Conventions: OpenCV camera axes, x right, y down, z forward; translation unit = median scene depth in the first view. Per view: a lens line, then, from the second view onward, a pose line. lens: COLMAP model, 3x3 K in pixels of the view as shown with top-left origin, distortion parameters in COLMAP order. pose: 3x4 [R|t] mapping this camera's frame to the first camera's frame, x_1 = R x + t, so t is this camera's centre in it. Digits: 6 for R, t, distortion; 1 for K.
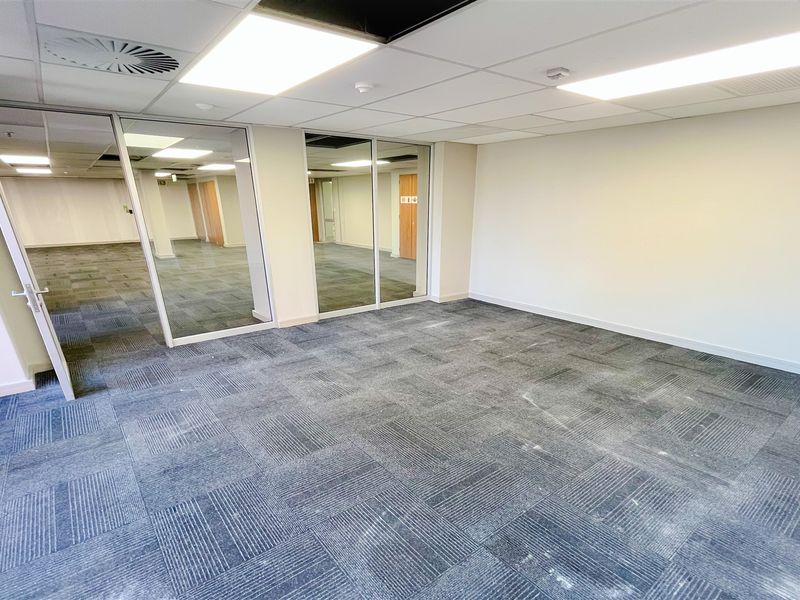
lens RADIAL K [[319.7, 0, 392.1], [0, 319.7, 300.0], [0, 0, 1]] dist [0.000748, -0.000100]
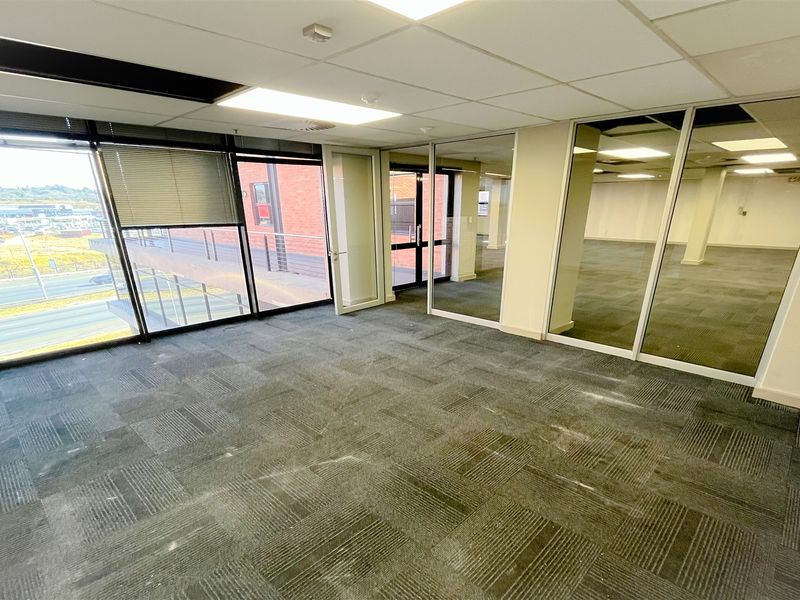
lens RADIAL K [[319.7, 0, 392.1], [0, 319.7, 300.0], [0, 0, 1]] dist [0.000748, -0.000100]
pose [[0.405786, 0.264980, -0.874713, 0.447682], [-0.268140, 0.949451, 0.163229, -0.093647], [0.873750, 0.168309, 0.456326, 0.290925]]
